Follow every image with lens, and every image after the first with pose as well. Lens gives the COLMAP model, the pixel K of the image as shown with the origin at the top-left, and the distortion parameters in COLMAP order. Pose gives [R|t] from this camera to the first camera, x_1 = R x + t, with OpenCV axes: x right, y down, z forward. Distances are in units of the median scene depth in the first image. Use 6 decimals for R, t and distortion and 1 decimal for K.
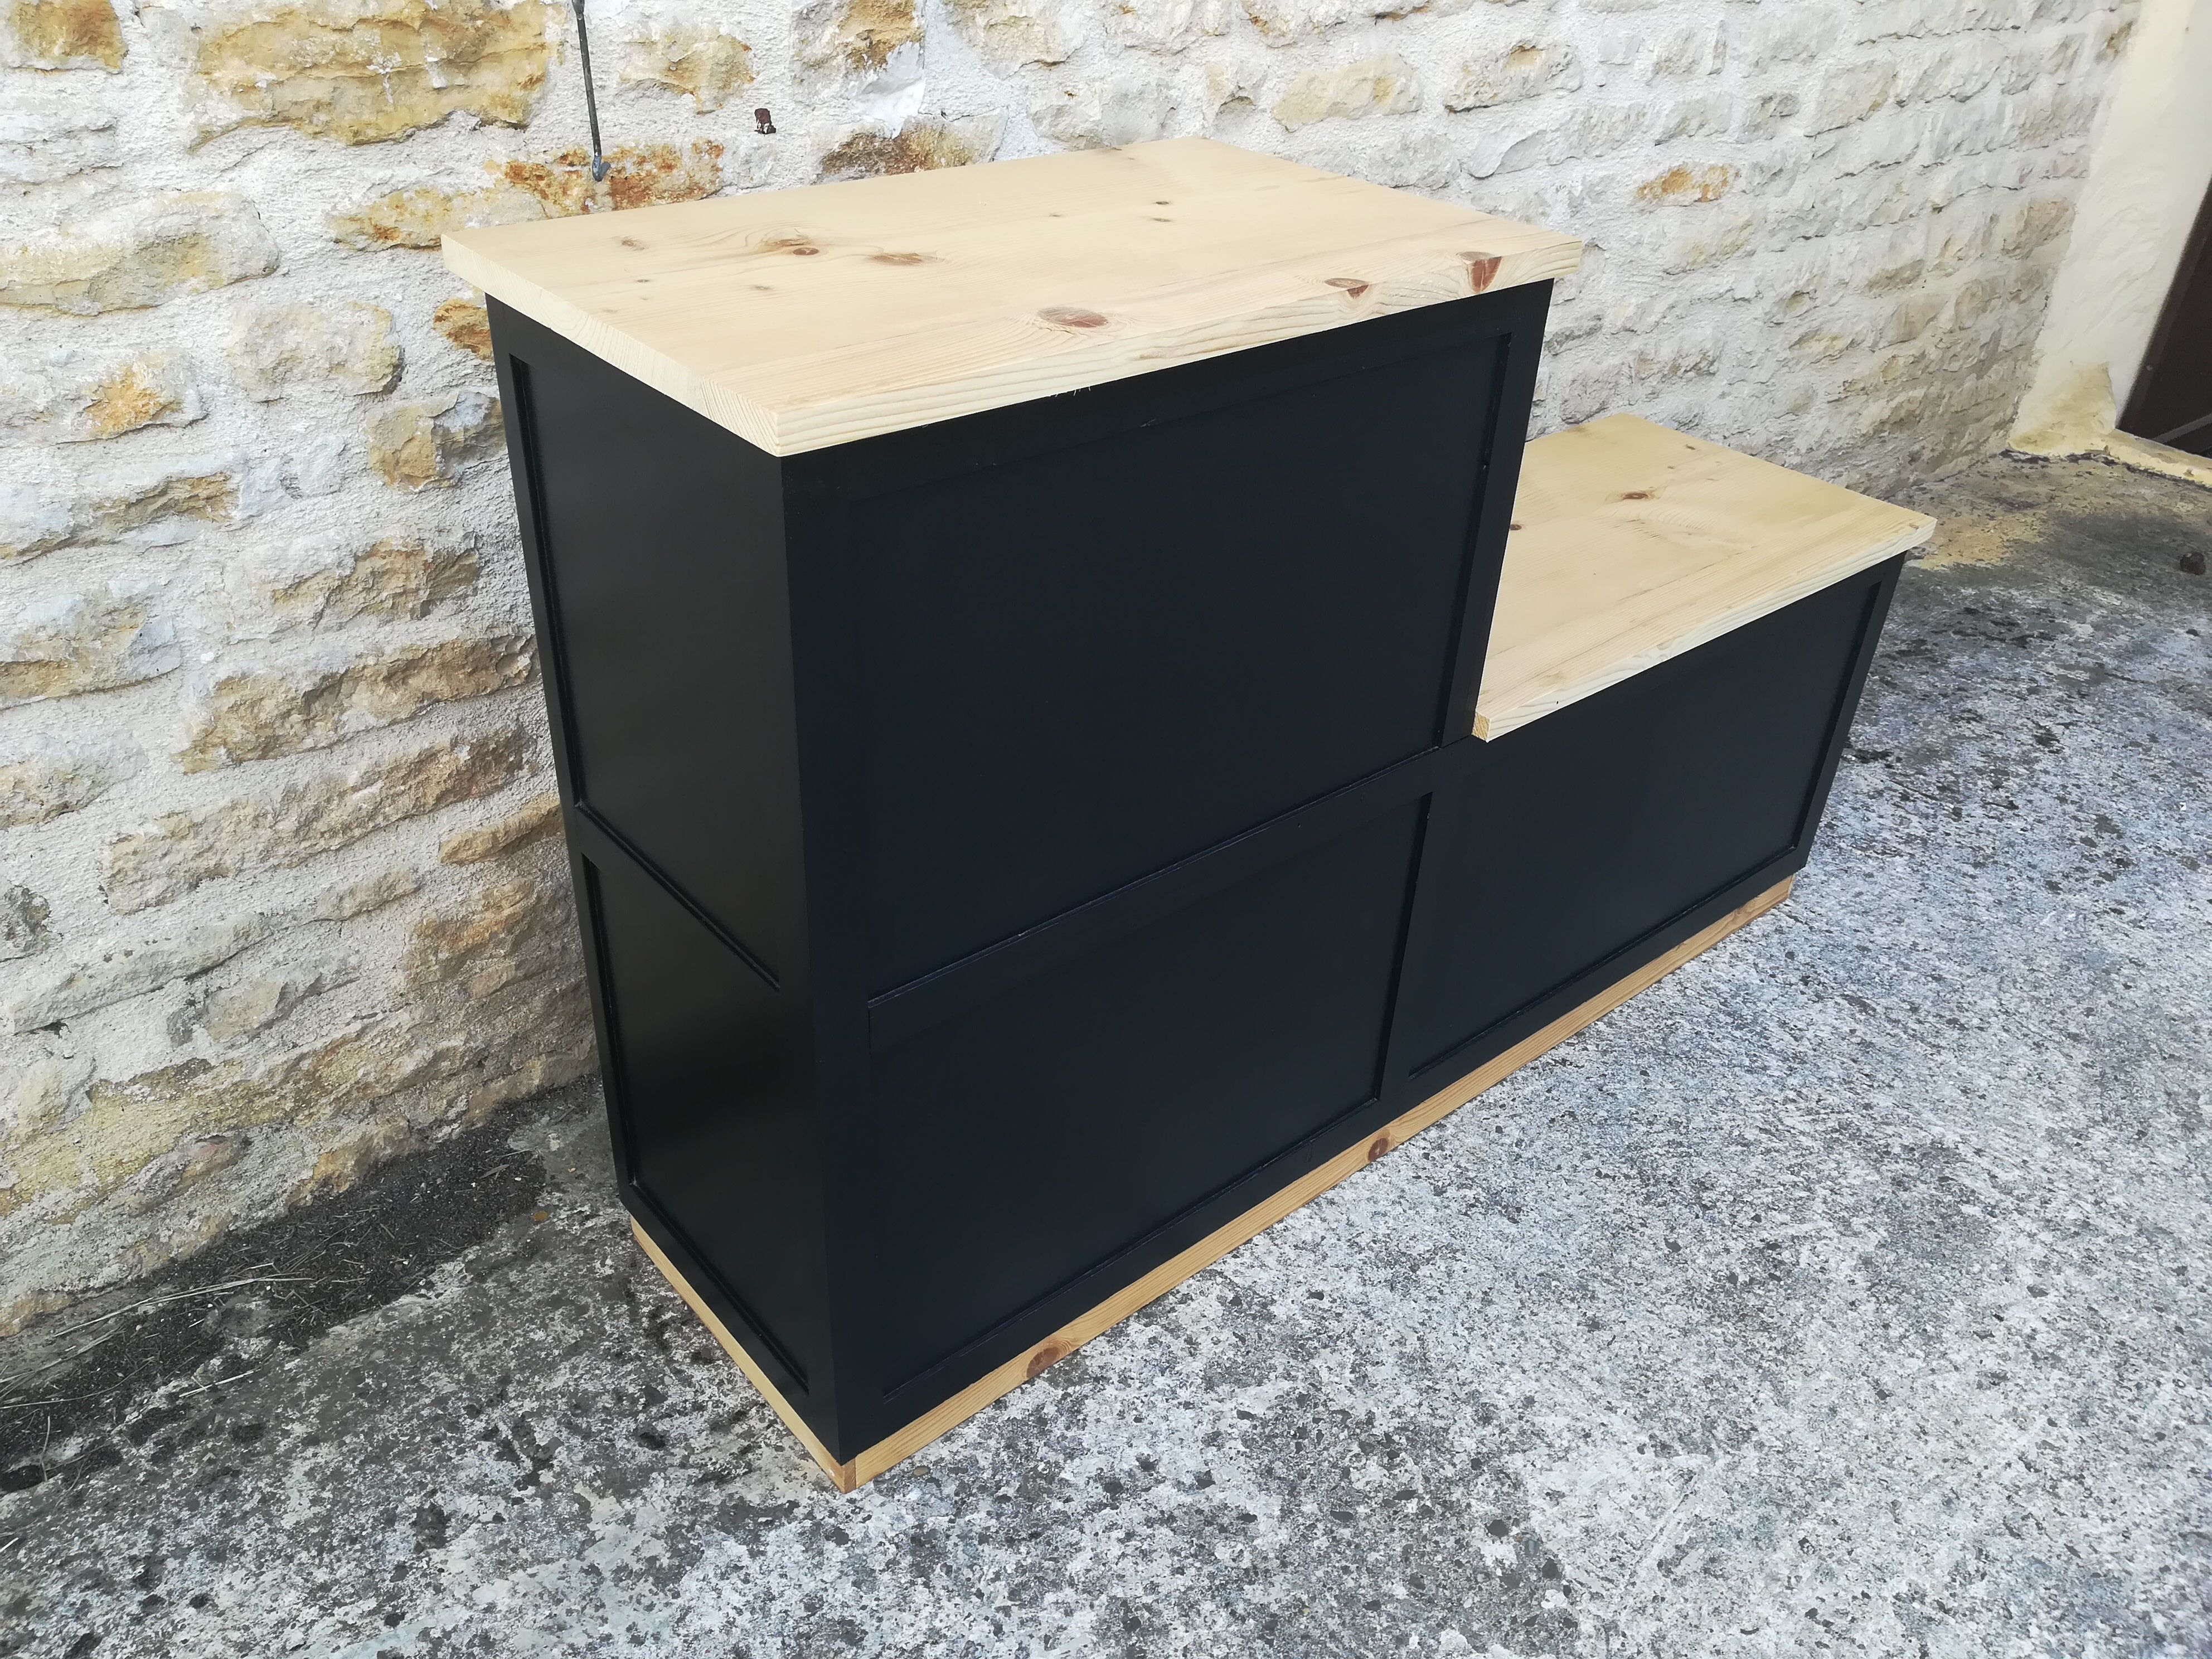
lens RADIAL K [[1729.5, 0, 1118.2], [0, 1729.5, 841.5], [0, 0, 1]] dist [0.051756, -0.076947]
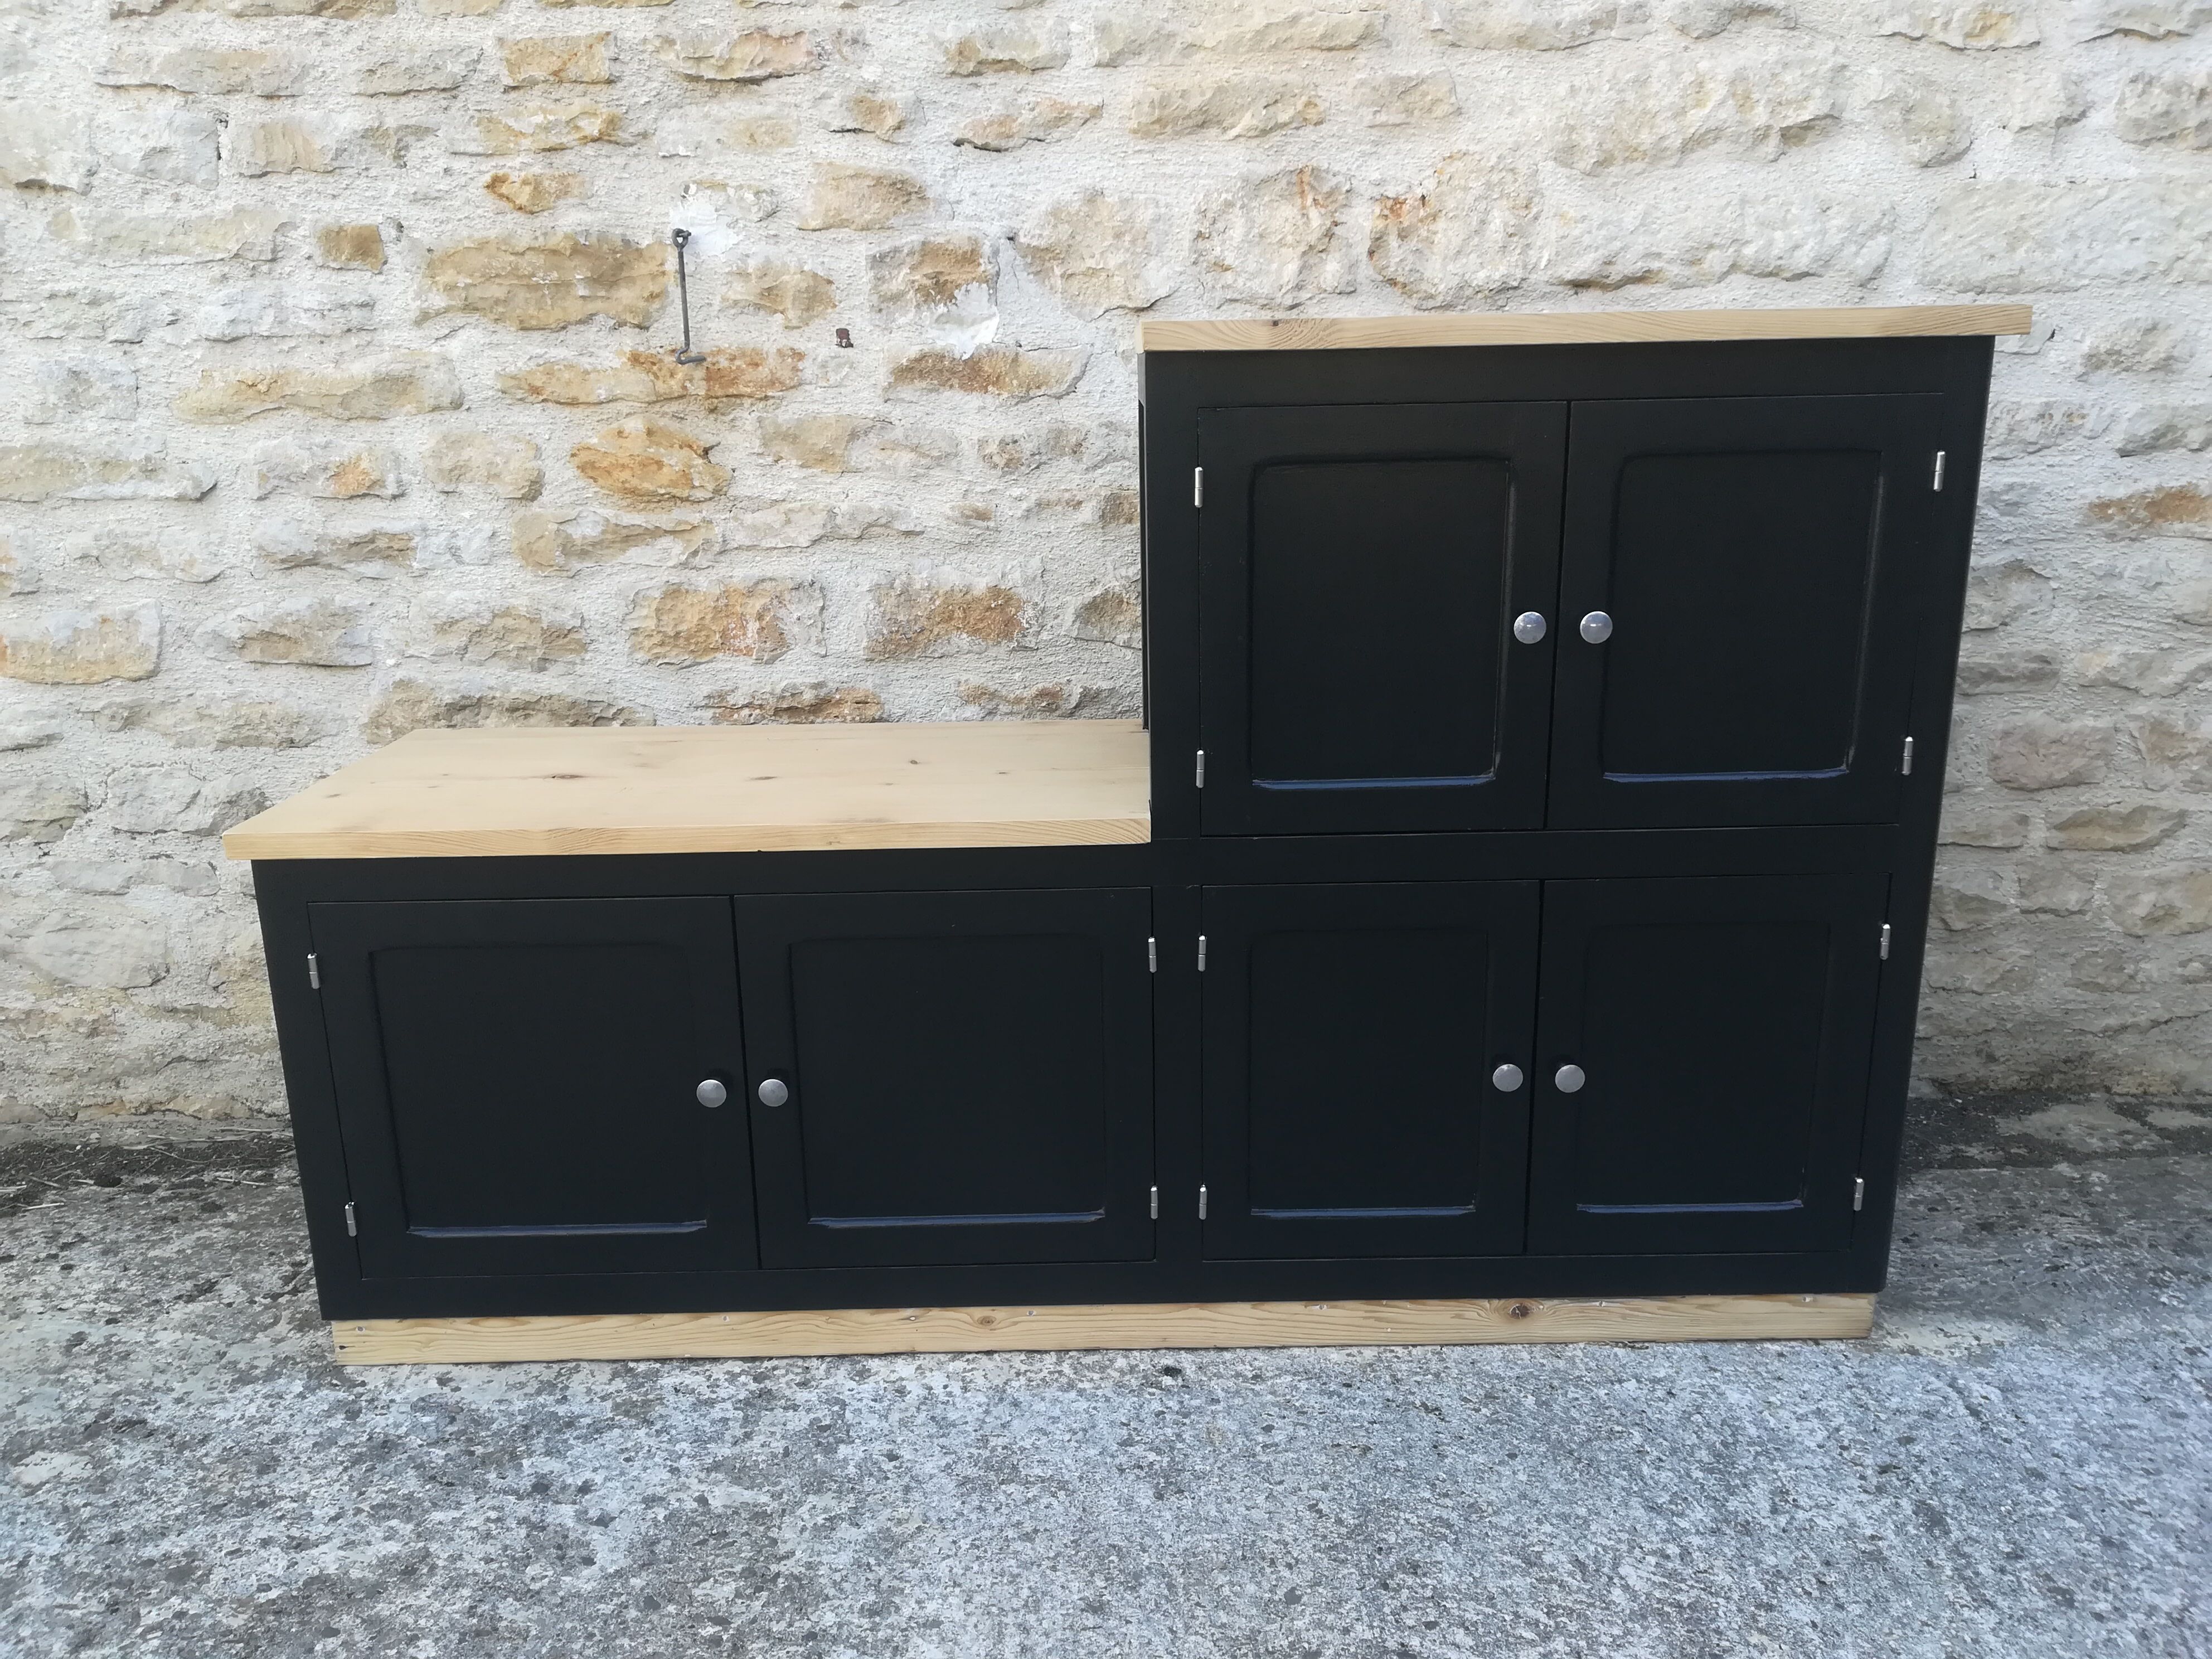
lens RADIAL K [[1729.5, 0, 1113.3], [0, 1729.5, 838.3], [0, 0, 1]] dist [0.051756, -0.076947]
pose [[0.741870, 0.117221, -0.660218, 0.840986], [-0.317477, 0.928654, -0.191859, 0.110043], [0.590624, 0.351938, 0.726156, 0.327901]]
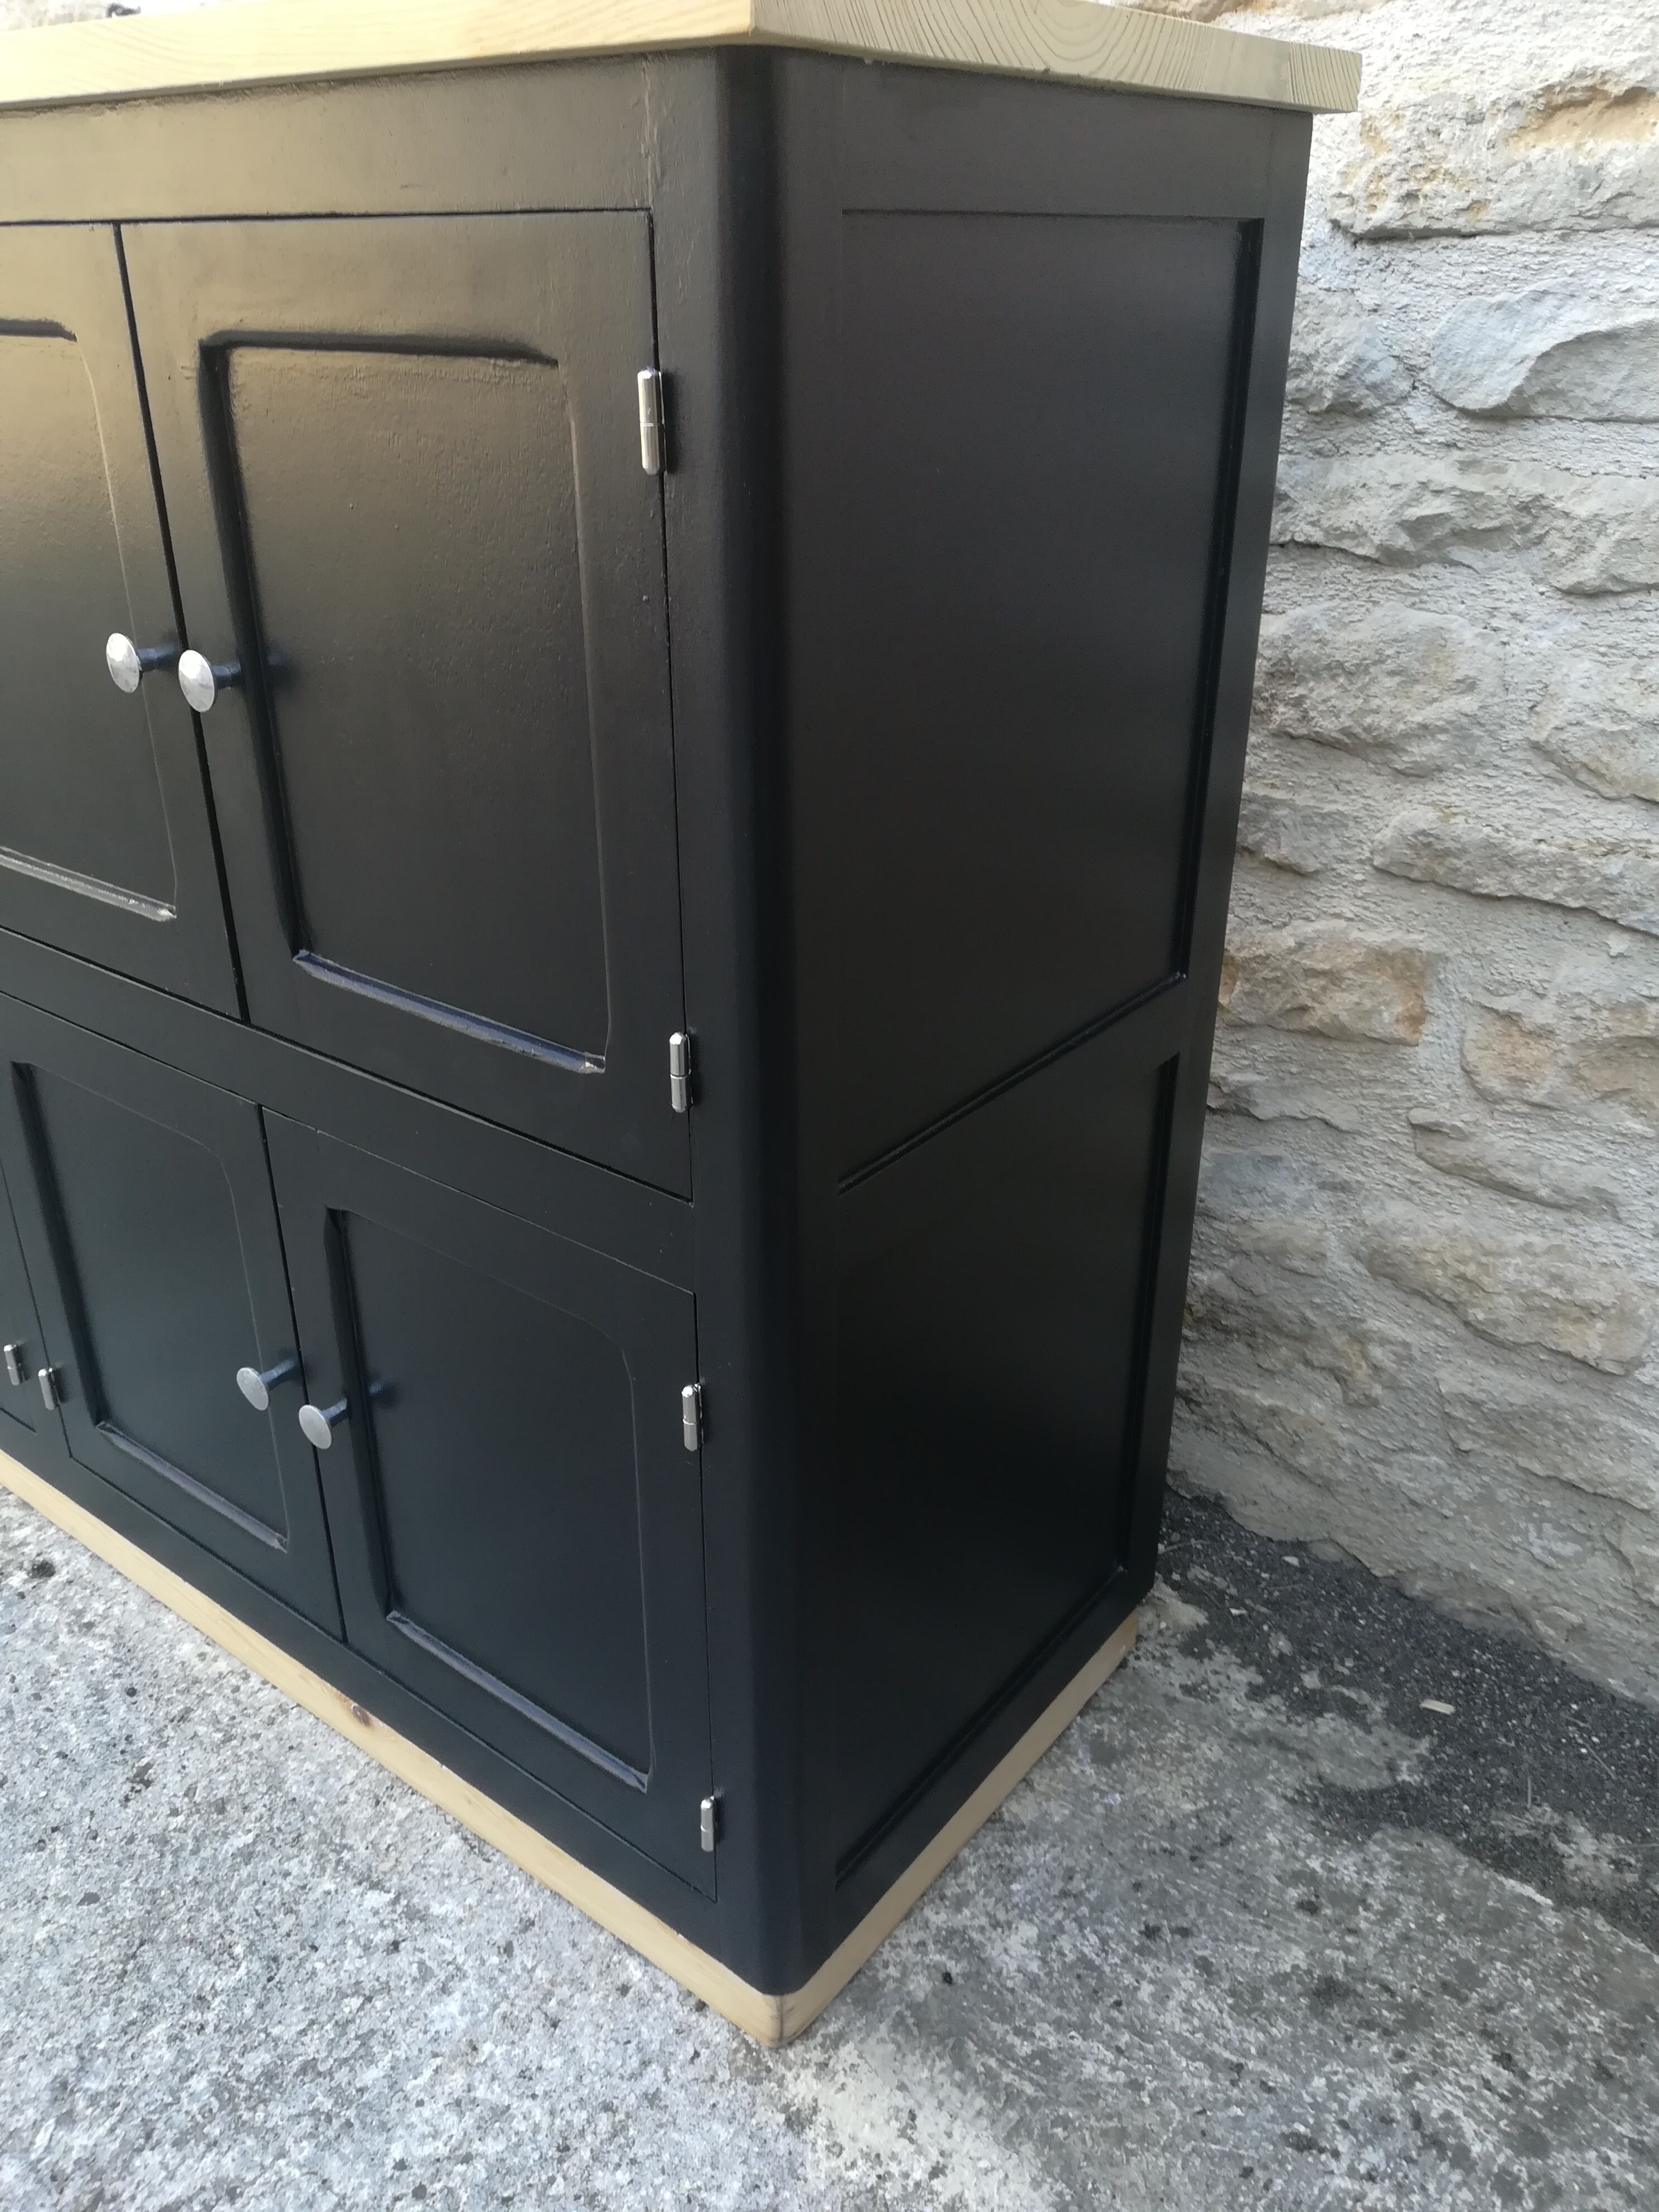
lens RADIAL K [[1729.5, 0, 821.2], [0, 1729.5, 1113.7], [0, 0, 1]] dist [0.051756, -0.076947]
pose [[0.170429, 0.387521, -0.905970, 0.937479], [-0.529390, 0.811470, 0.247512, -0.389237], [0.831083, 0.437429, 0.343448, 1.177525]]
